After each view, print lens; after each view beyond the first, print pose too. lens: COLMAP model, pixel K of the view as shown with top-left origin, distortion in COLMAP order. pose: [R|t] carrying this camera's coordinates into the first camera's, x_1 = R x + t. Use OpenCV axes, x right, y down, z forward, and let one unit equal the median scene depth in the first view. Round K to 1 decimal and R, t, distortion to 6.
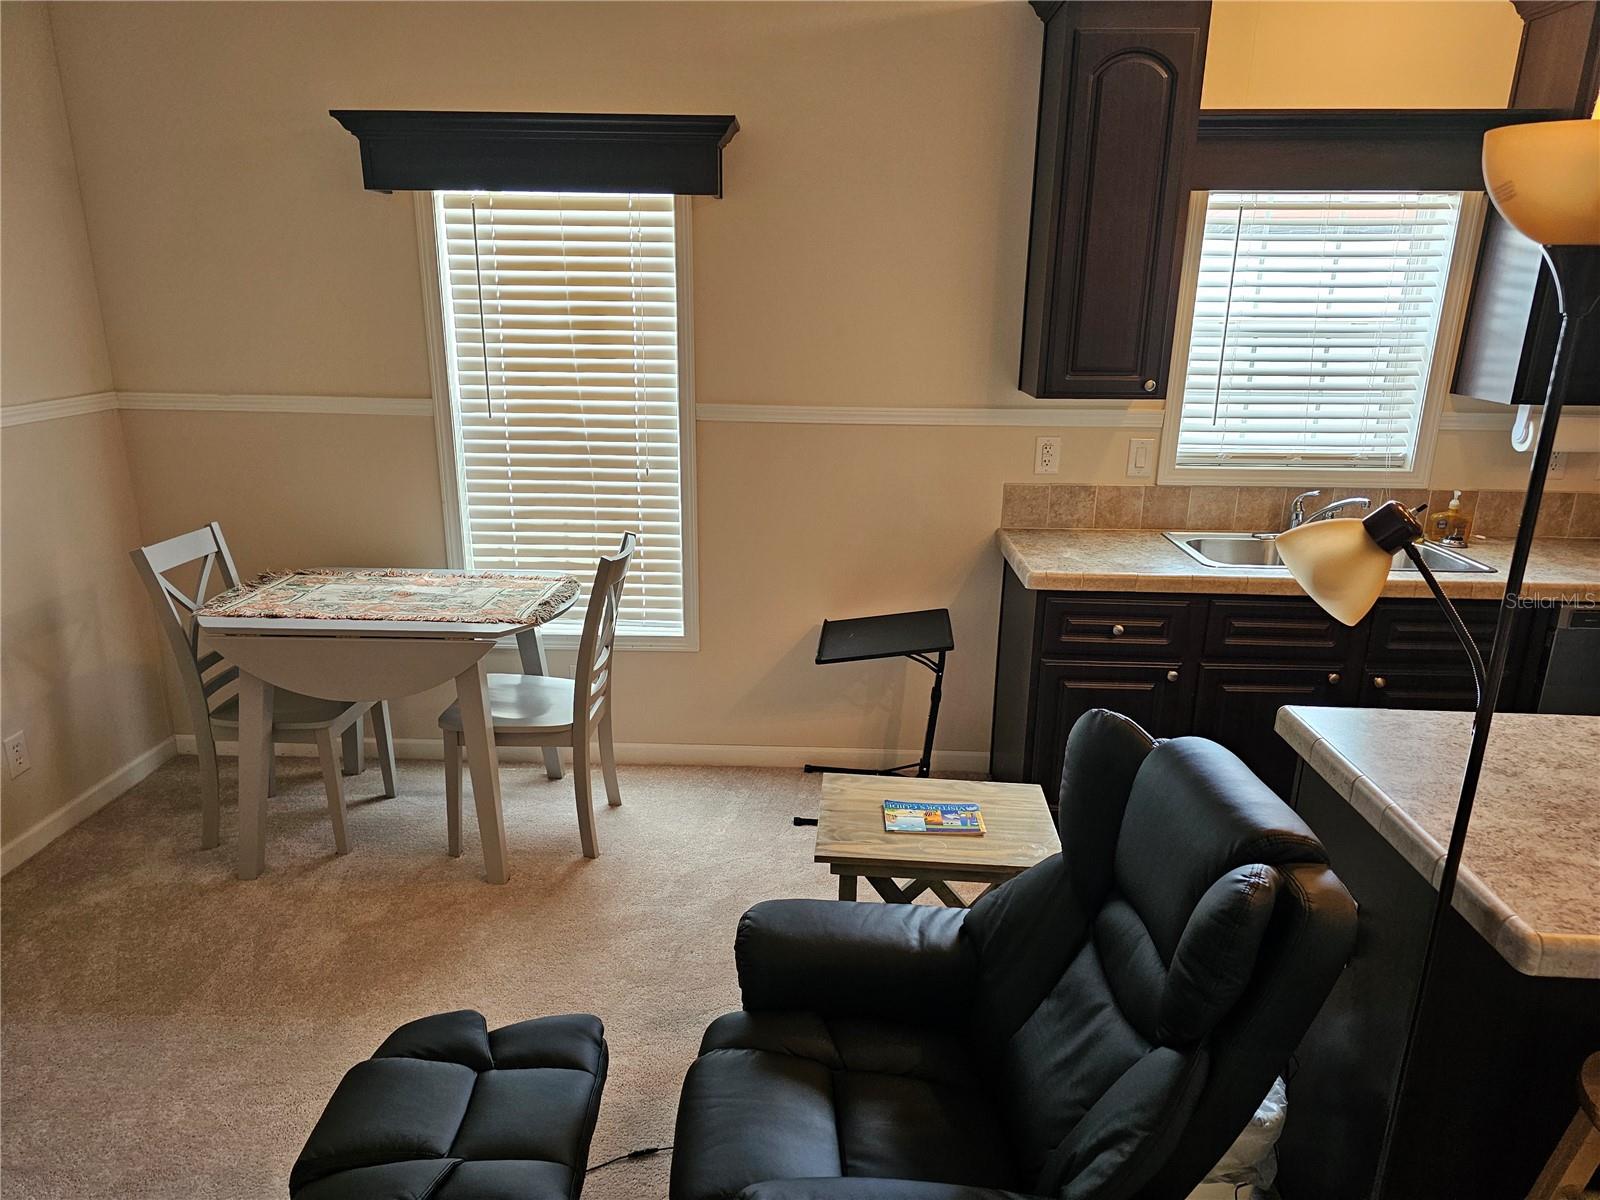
lens RADIAL K [[1070.7, 0, 786.5], [0, 1070.7, 615.9], [0, 0, 1]] dist [0.040706, -0.038707]
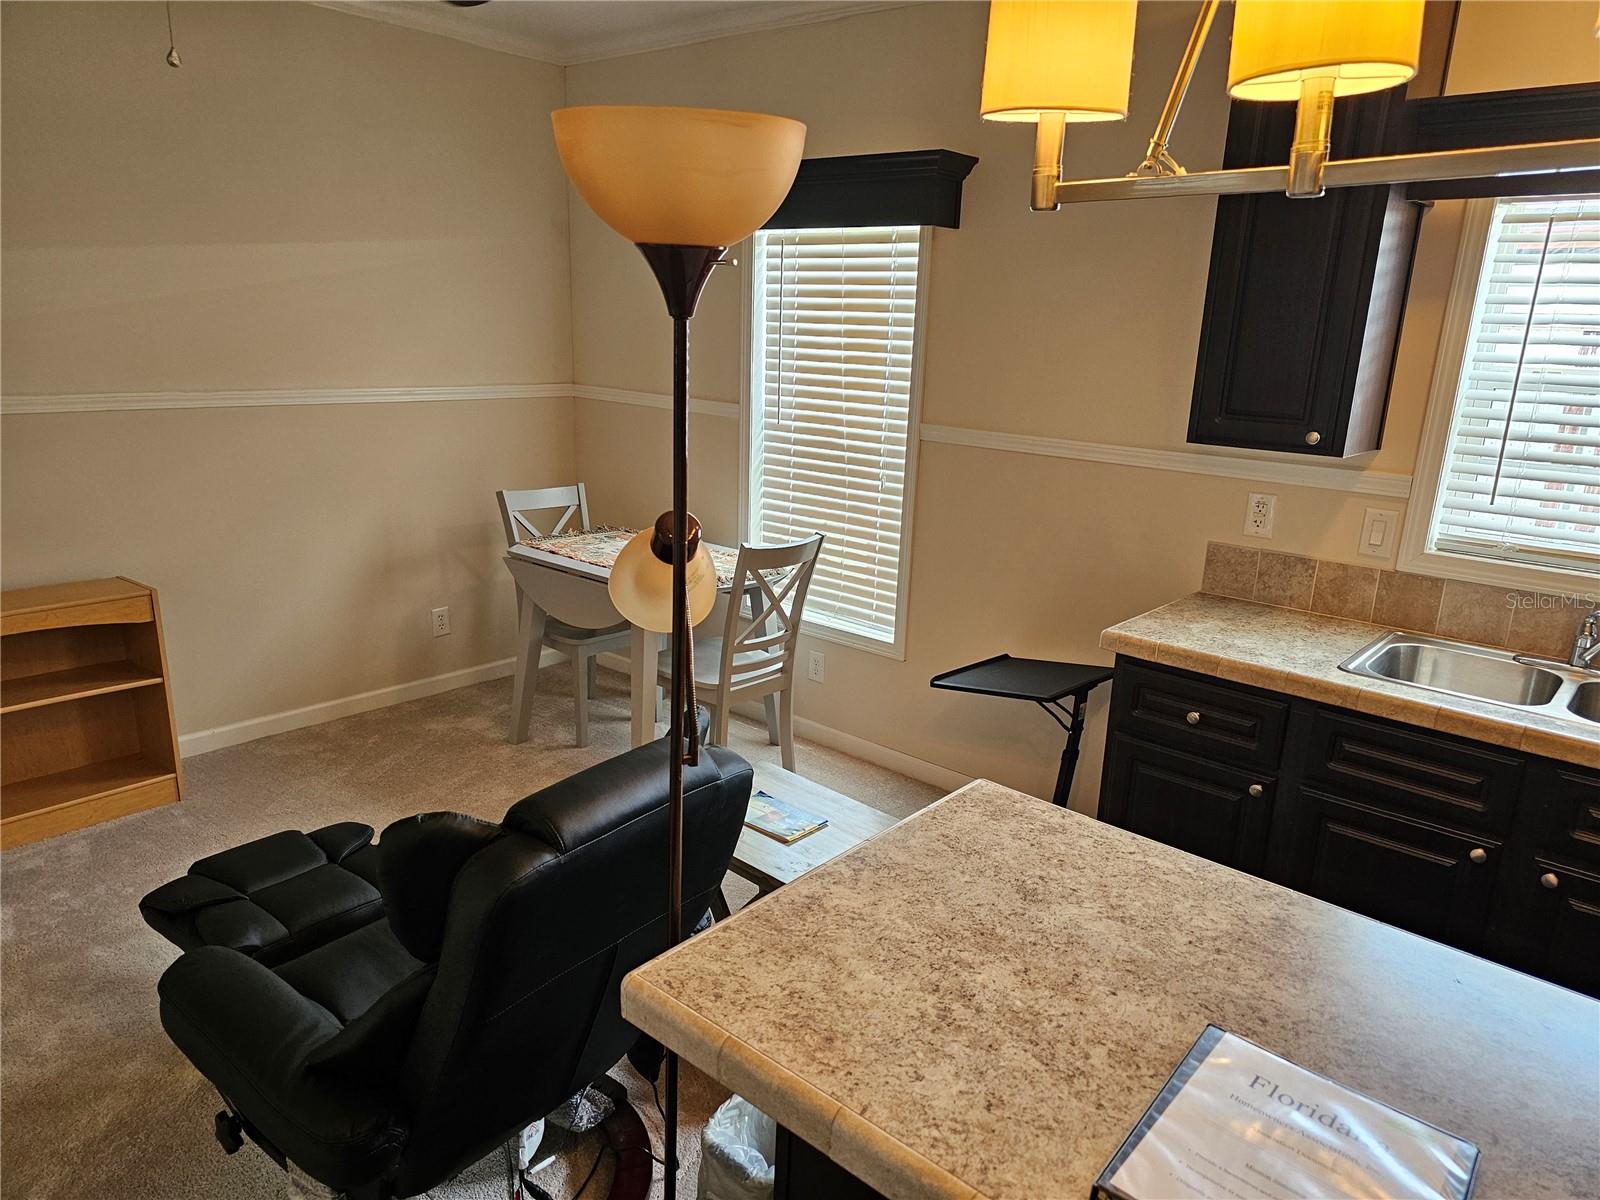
lens RADIAL K [[1070.7, 0, 807.4], [0, 1070.7, 616.8], [0, 0, 1]] dist [0.040706, -0.038707]
pose [[0.780297, 0.184341, -0.597624, 0.491738], [-0.205684, 0.978057, 0.033133, -0.026277], [0.590618, 0.097068, 0.801092, 0.116489]]
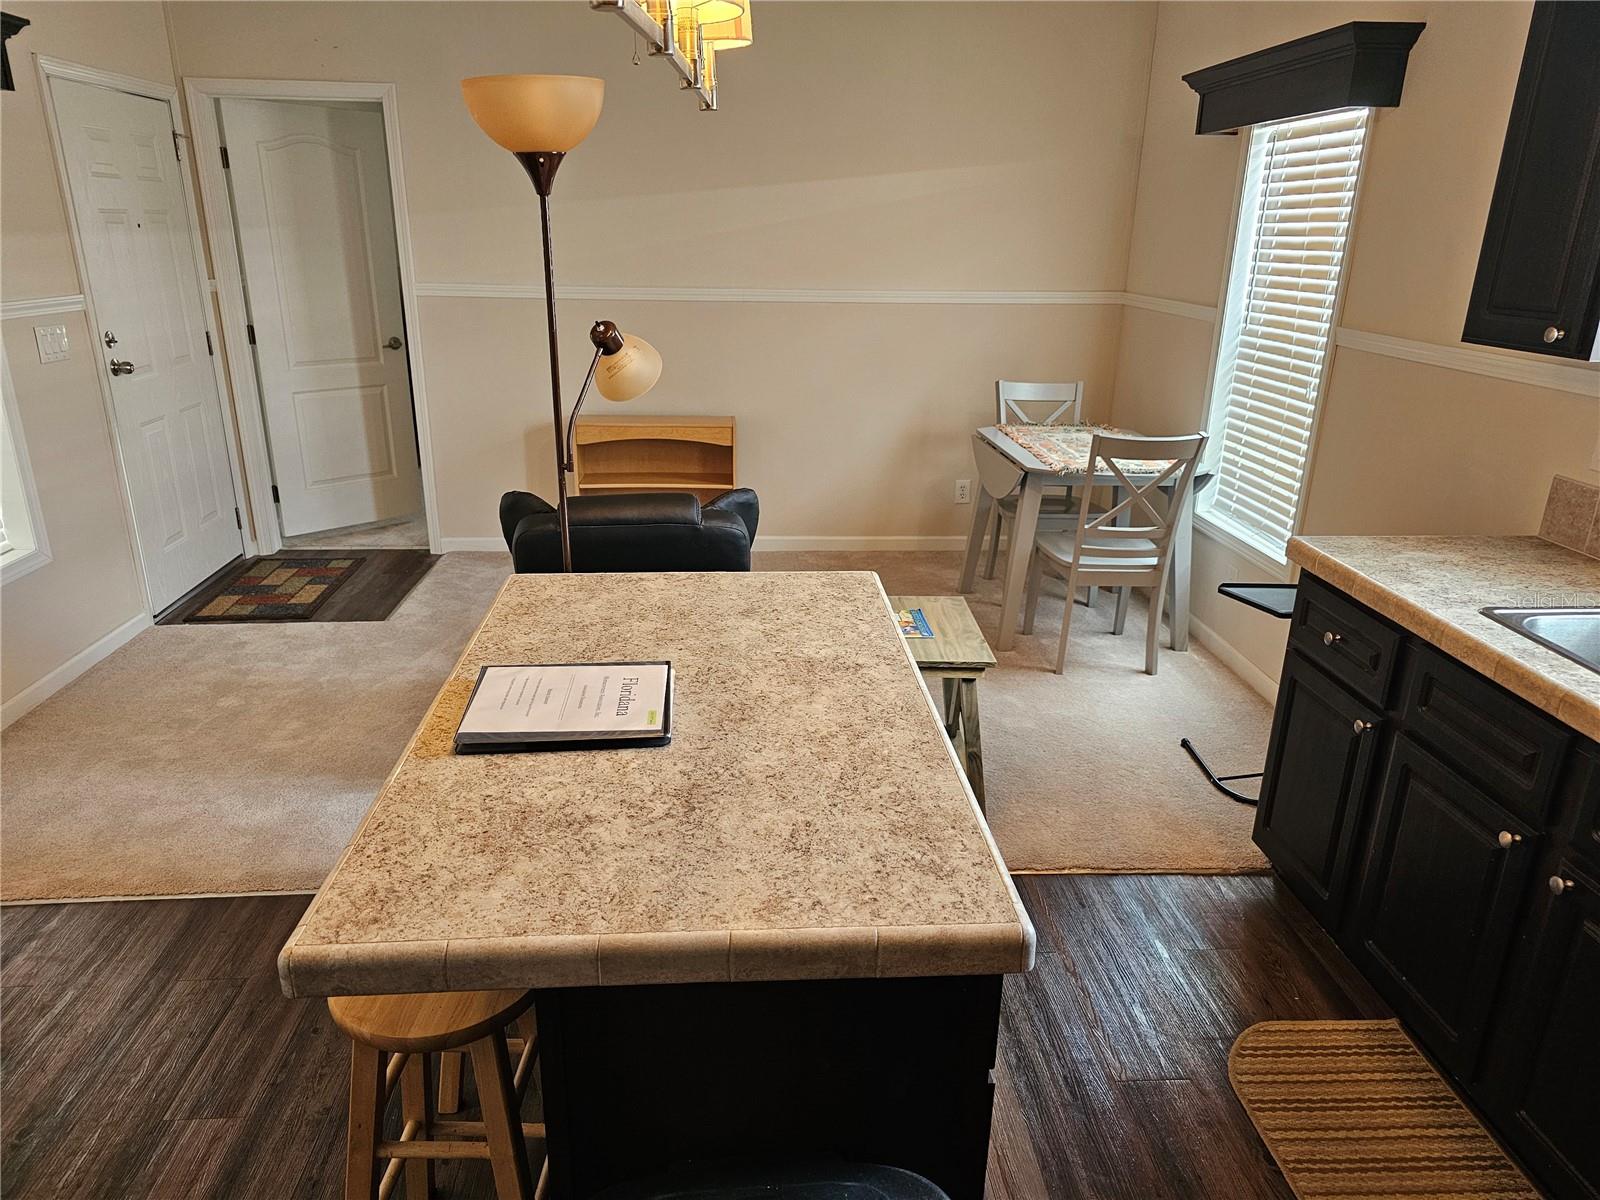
lens RADIAL K [[1070.7, 0, 783.3], [0, 1070.7, 611.9], [0, 0, 1]] dist [0.040706, -0.038707]
pose [[0.091843, 0.325840, -0.940953, 0.872140], [-0.297212, 0.910845, 0.286404, -0.096177], [0.950384, 0.253358, 0.180498, 0.418419]]
